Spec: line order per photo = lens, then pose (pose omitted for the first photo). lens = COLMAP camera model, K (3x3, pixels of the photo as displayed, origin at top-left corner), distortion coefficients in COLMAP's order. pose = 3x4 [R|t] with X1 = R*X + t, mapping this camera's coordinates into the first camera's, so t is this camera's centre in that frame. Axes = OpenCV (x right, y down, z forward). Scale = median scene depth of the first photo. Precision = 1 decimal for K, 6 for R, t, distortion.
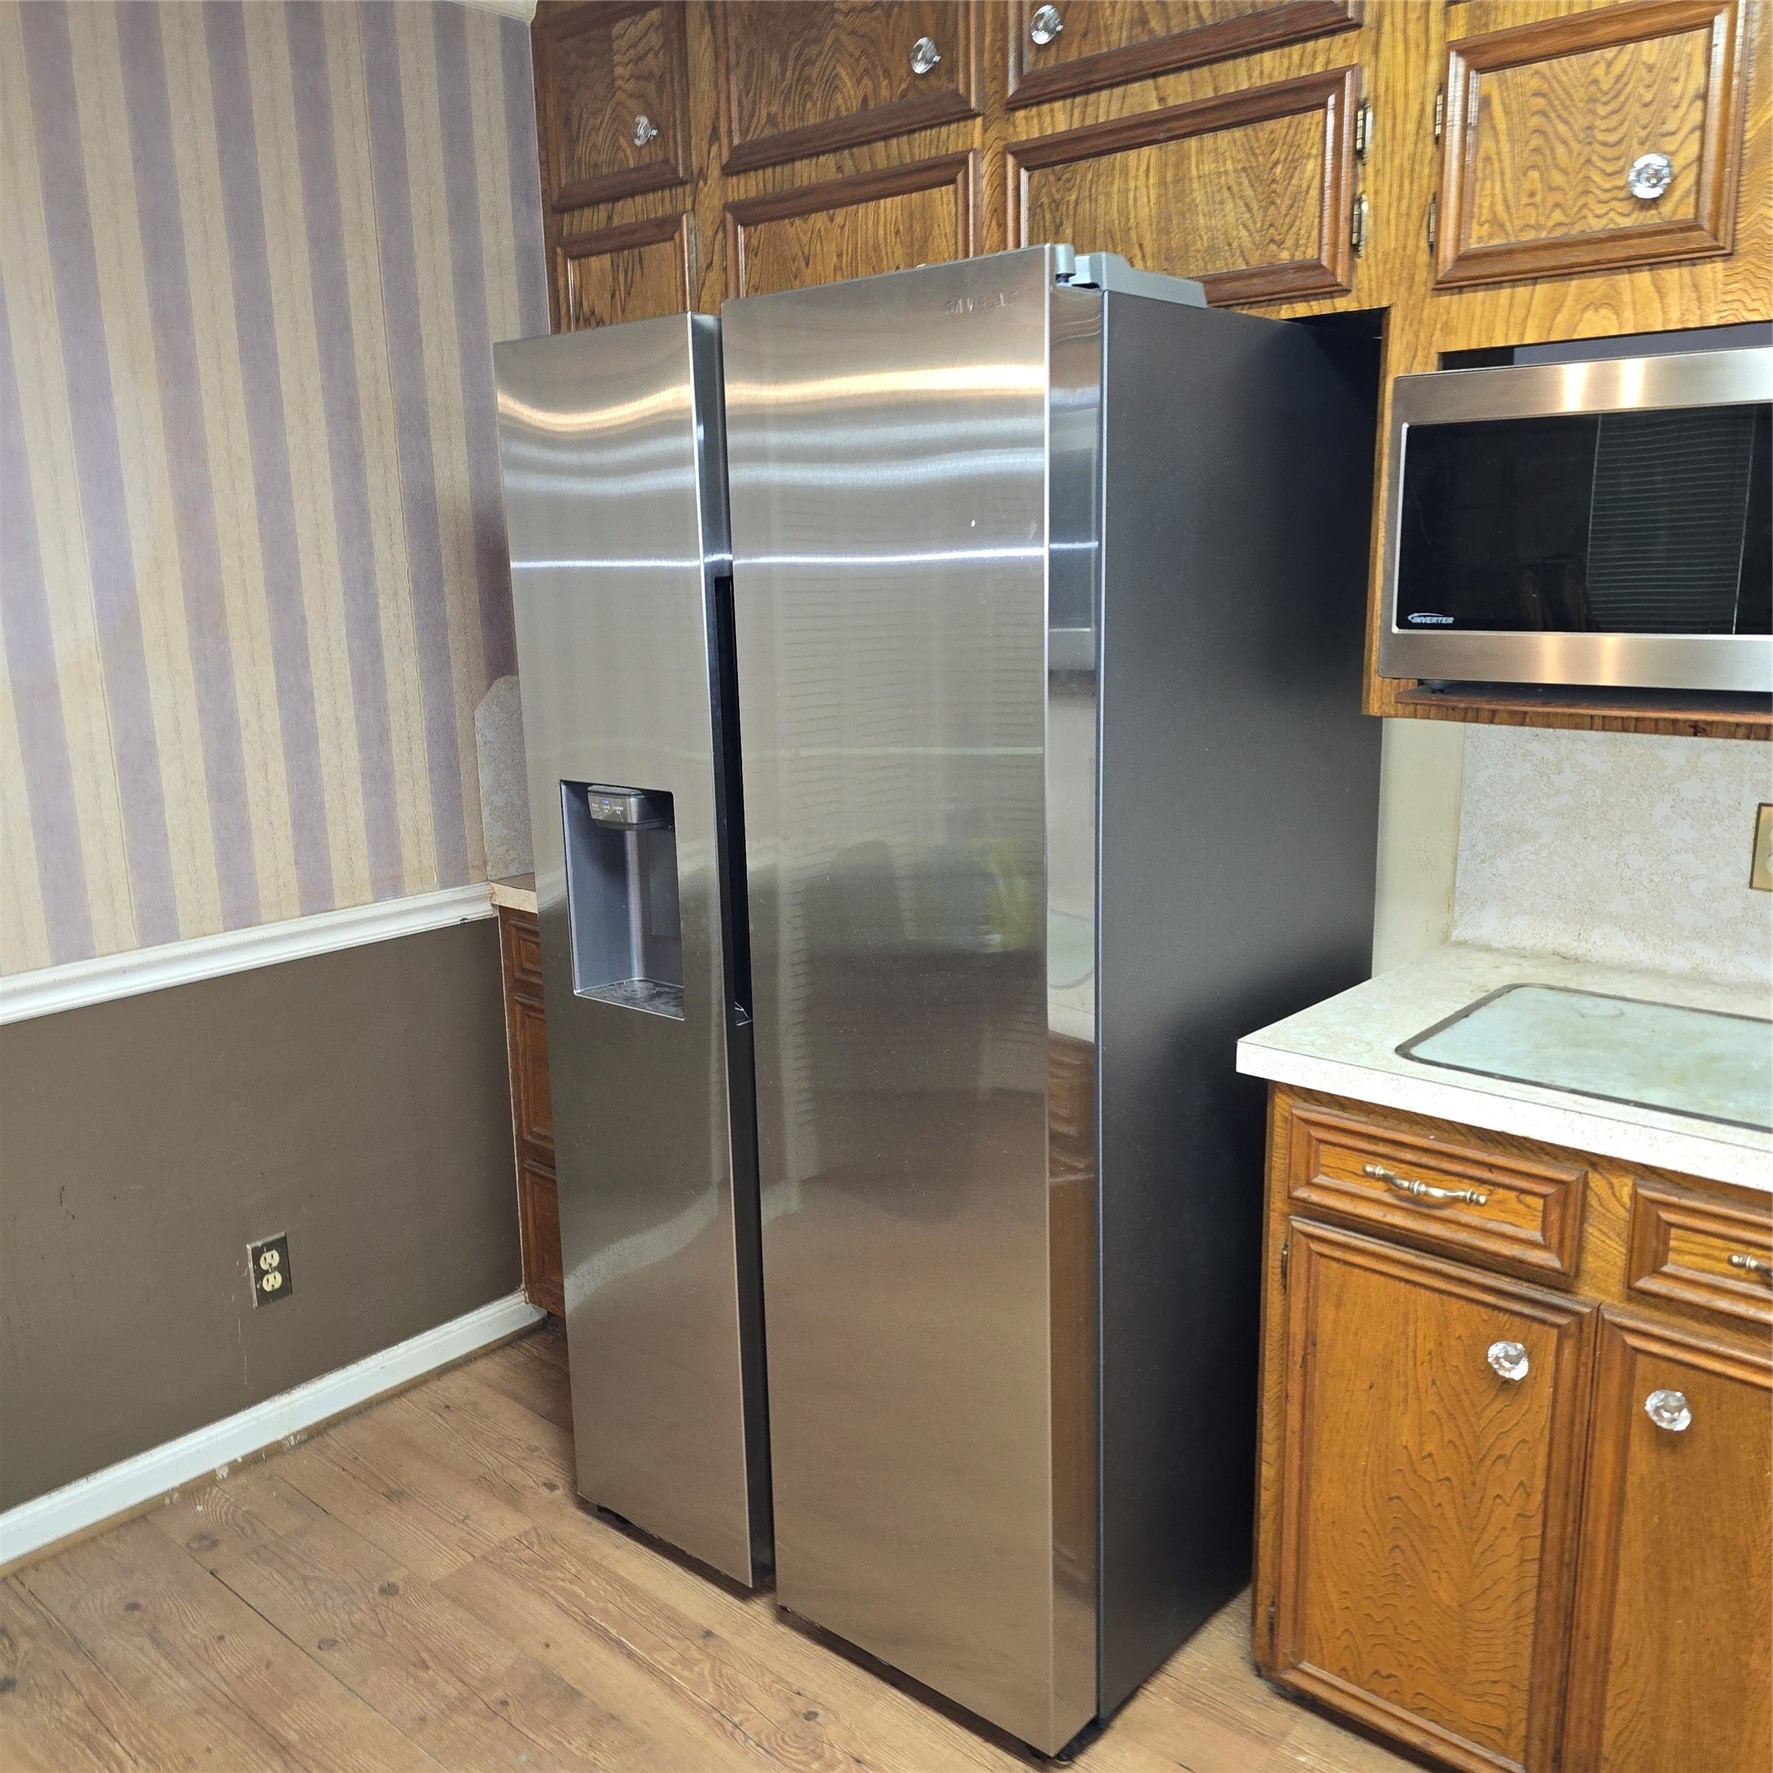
lens RADIAL K [[1584.6, 0, 878.1], [0, 1584.6, 913.4], [0, 0, 1]] dist [0.068030, -0.072614]
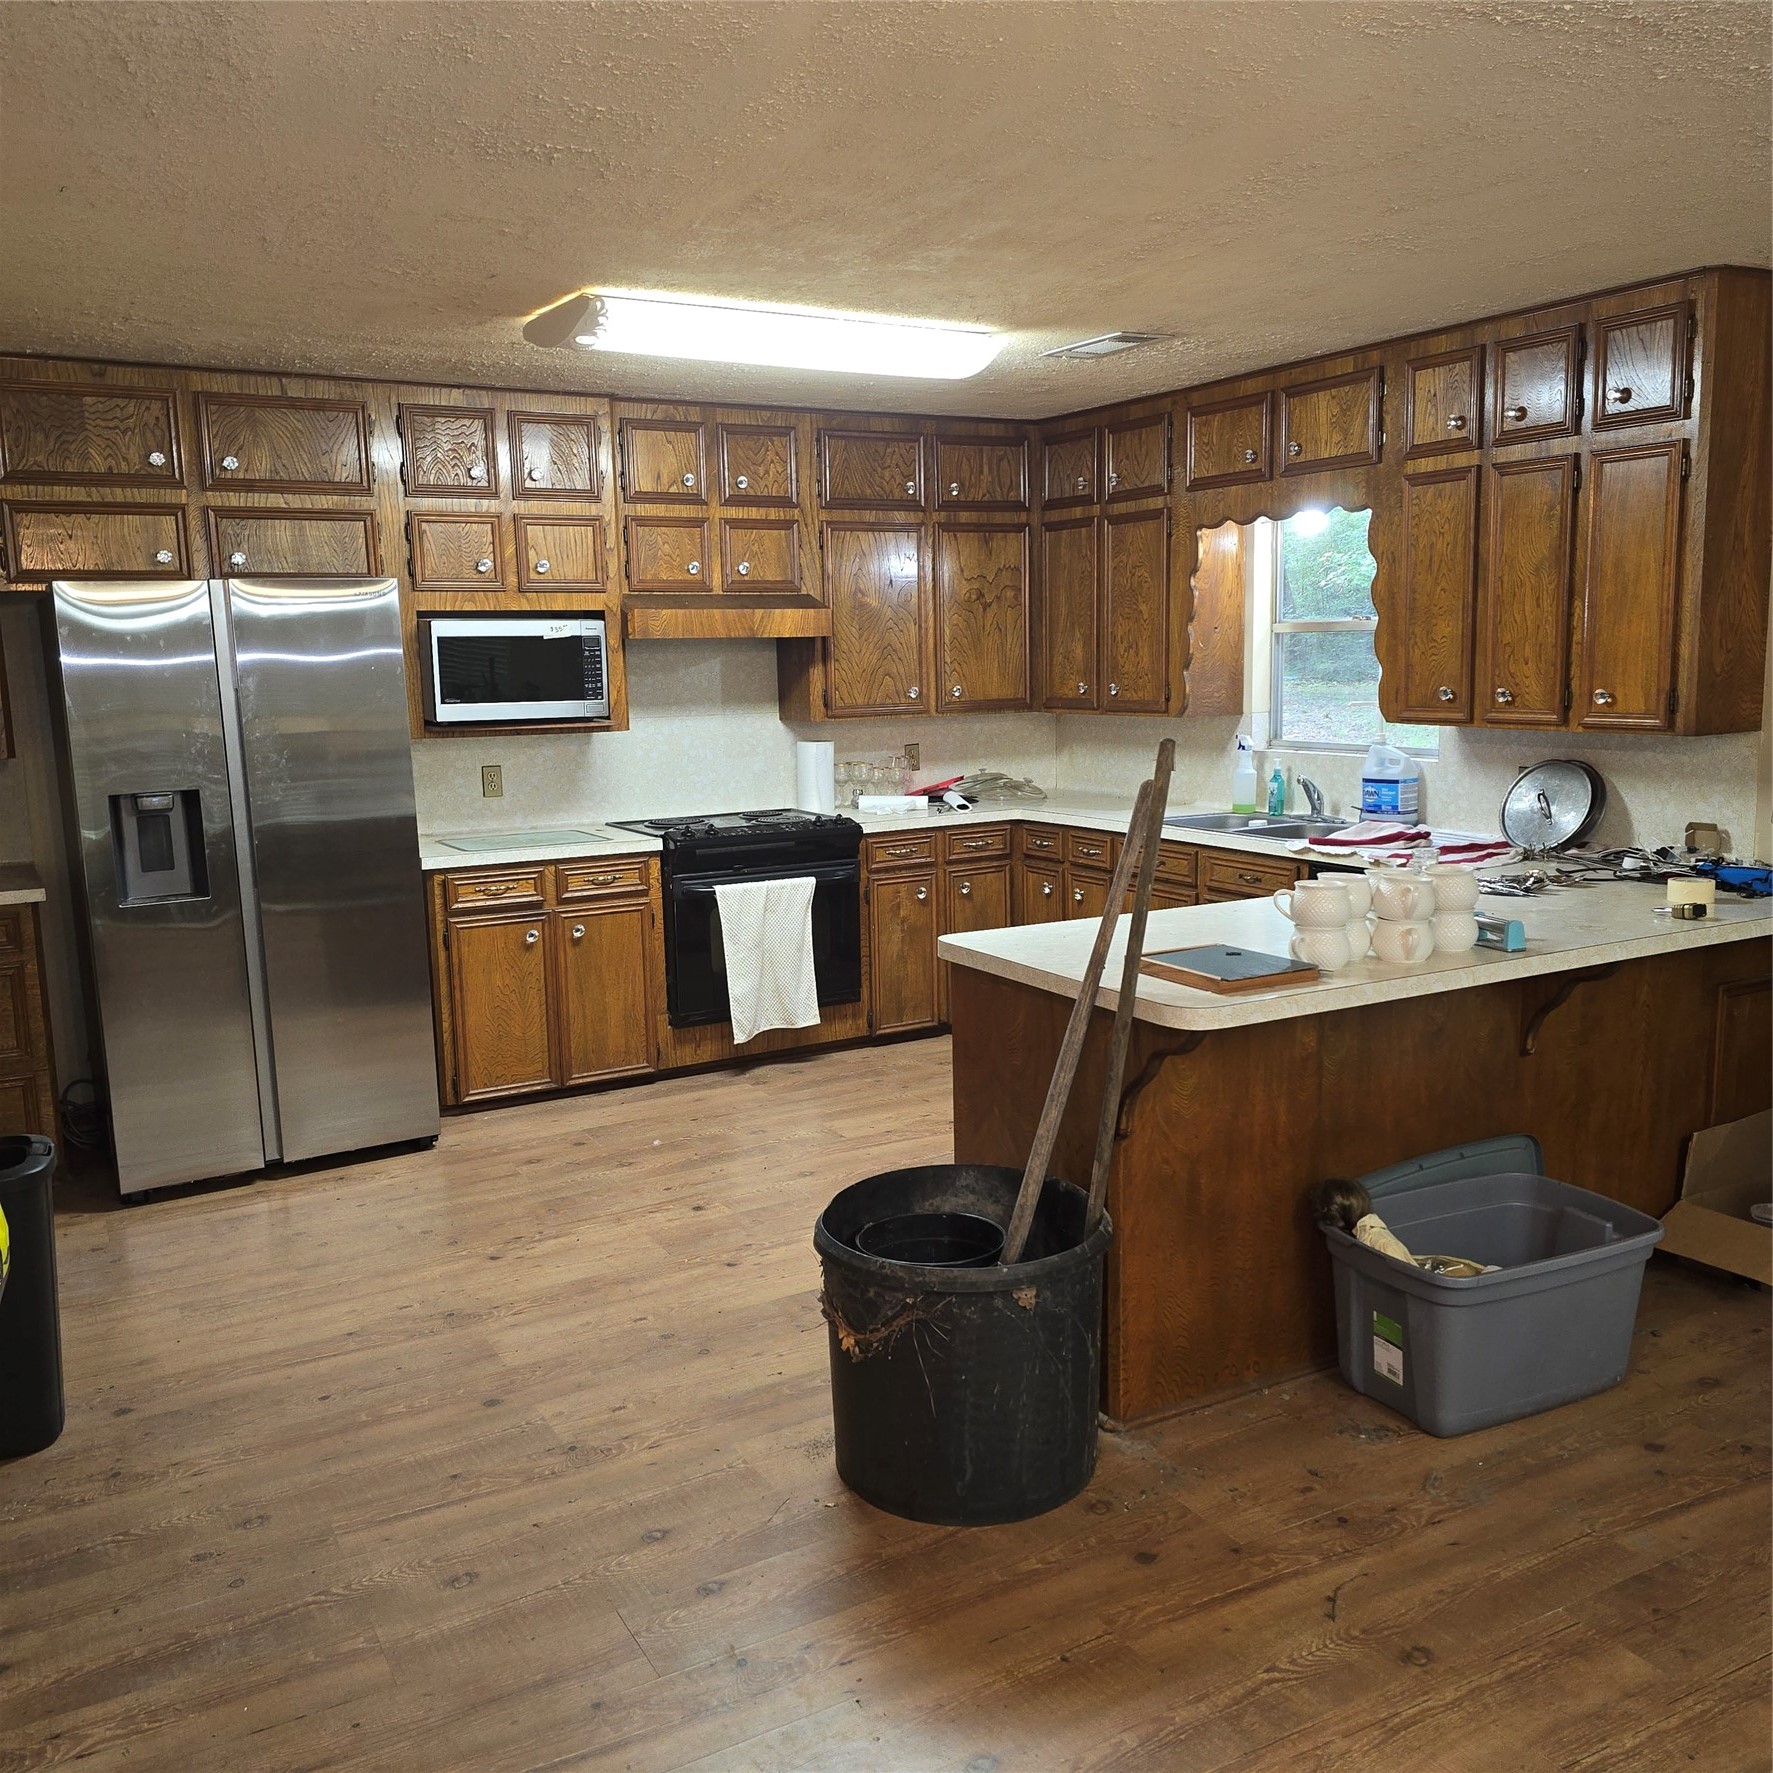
lens RADIAL K [[1580.5, 0, 892.4], [0, 1580.5, 902.5], [0, 0, 1]] dist [0.144094, -0.175262]
pose [[0.328272, -0.140010, 0.934149, -2.214782], [0.229958, 0.971046, 0.064730, 0.176069], [-0.916164, 0.193566, 0.350963, -0.718693]]
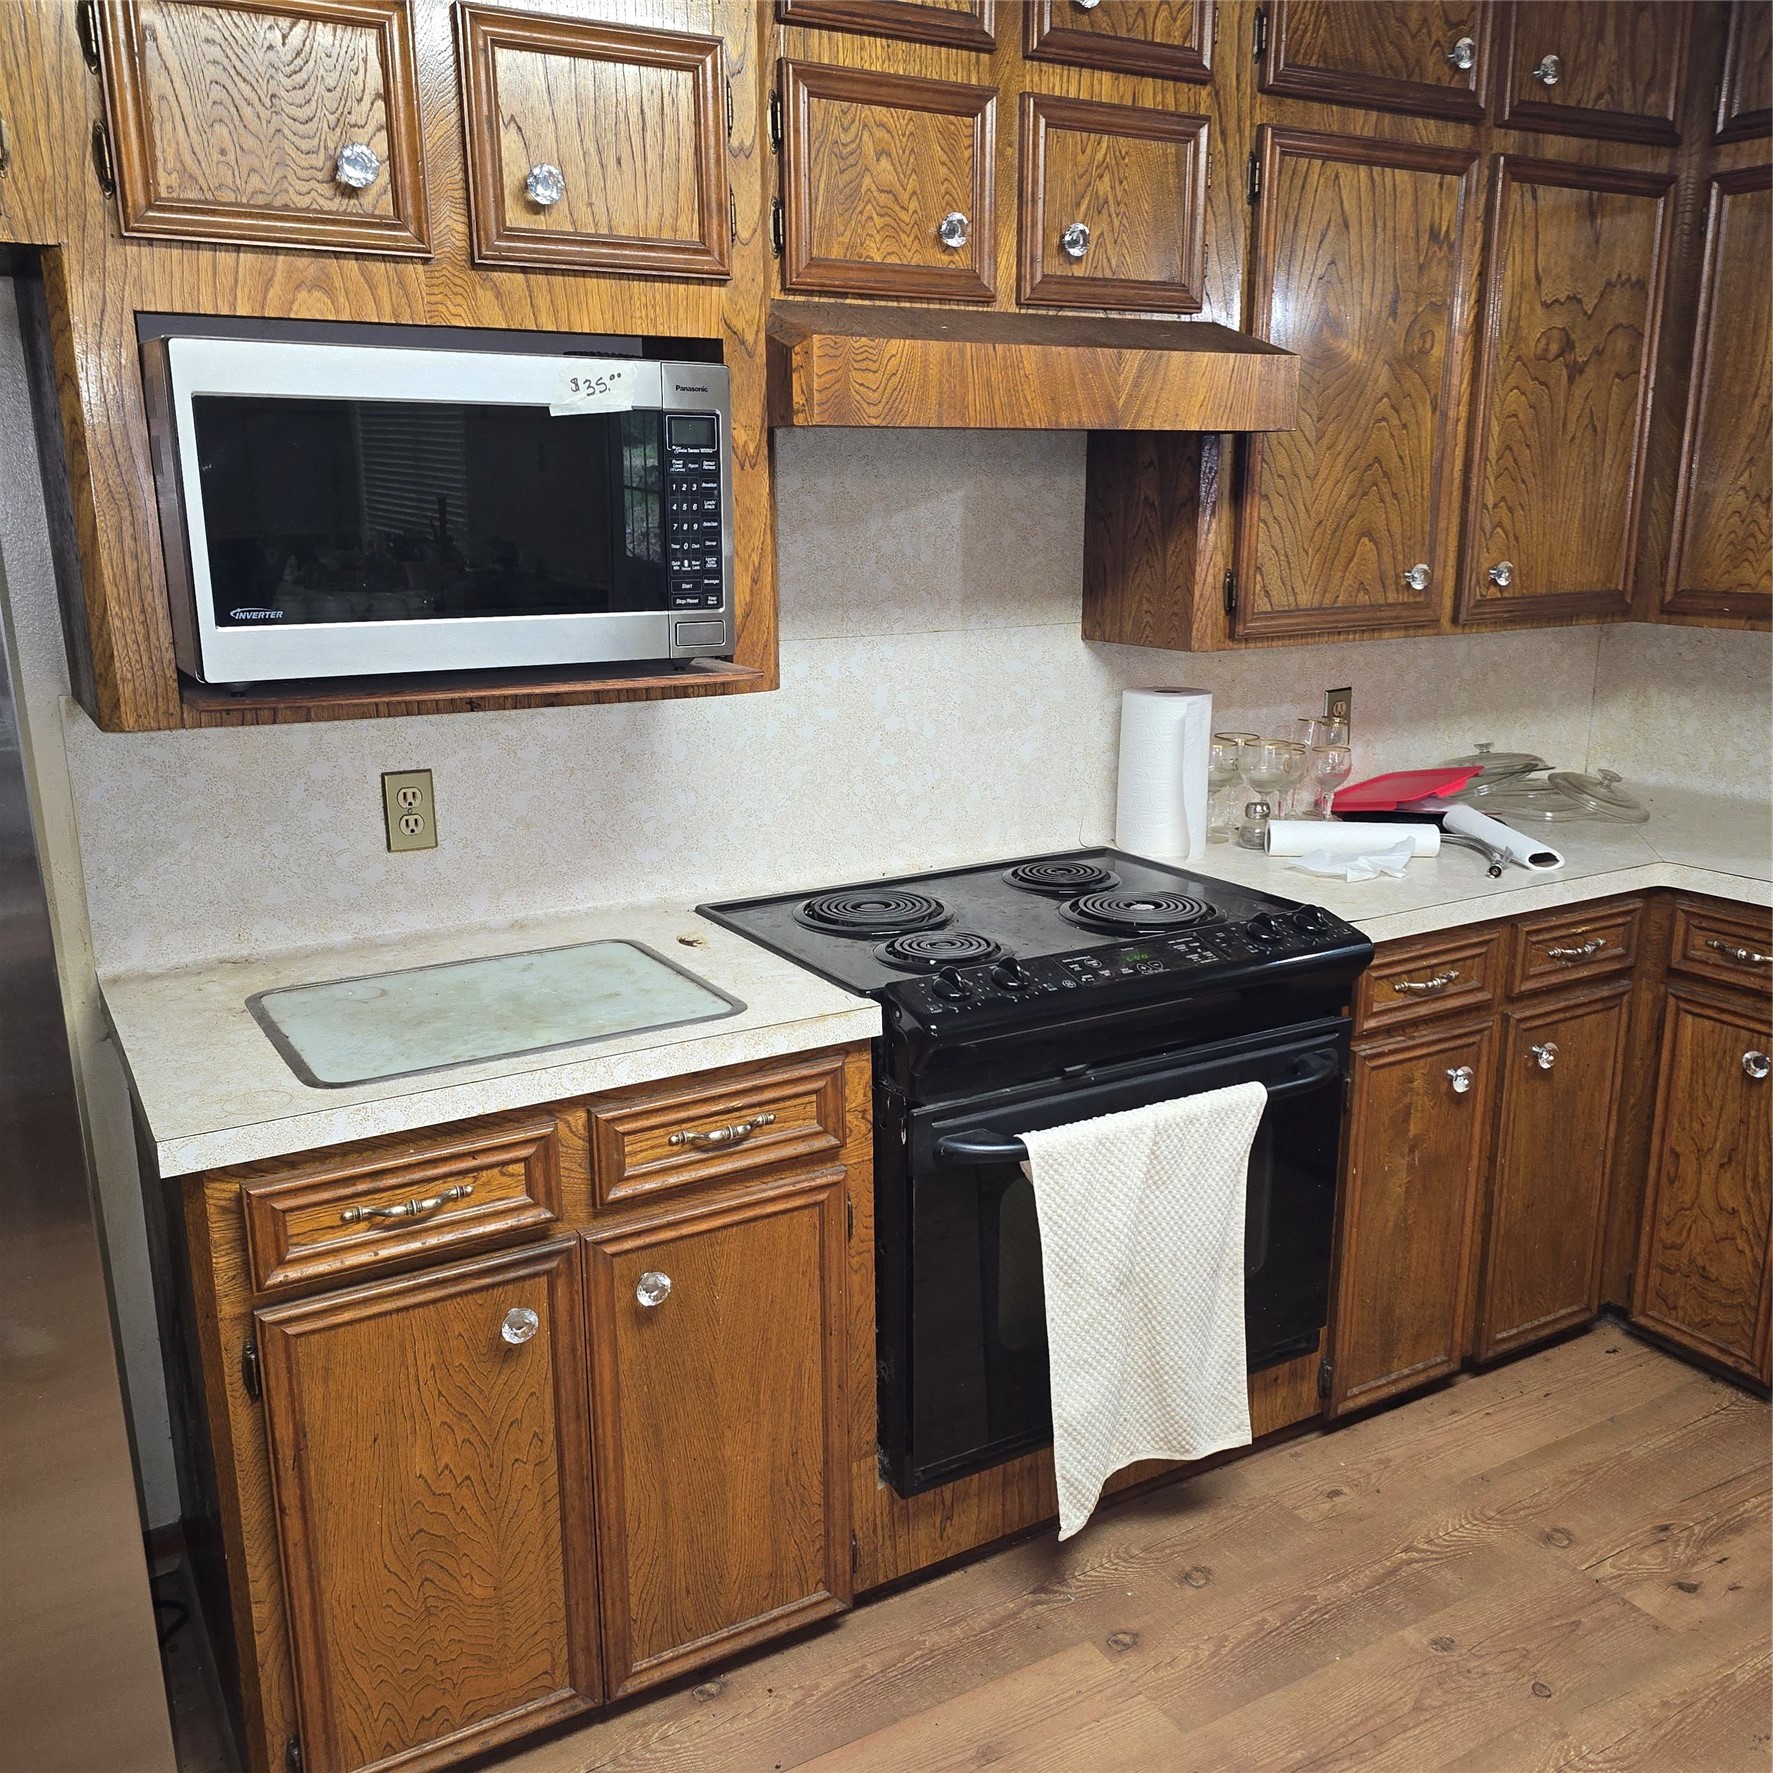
lens RADIAL K [[1584.6, 0, 878.1], [0, 1584.6, 913.4], [0, 0, 1]] dist [0.068030, -0.072614]
pose [[0.321399, -0.224895, 0.919850, -0.411908], [0.217444, 0.962960, 0.159459, -0.089117], [-0.921640, 0.148766, 0.358396, 0.377397]]
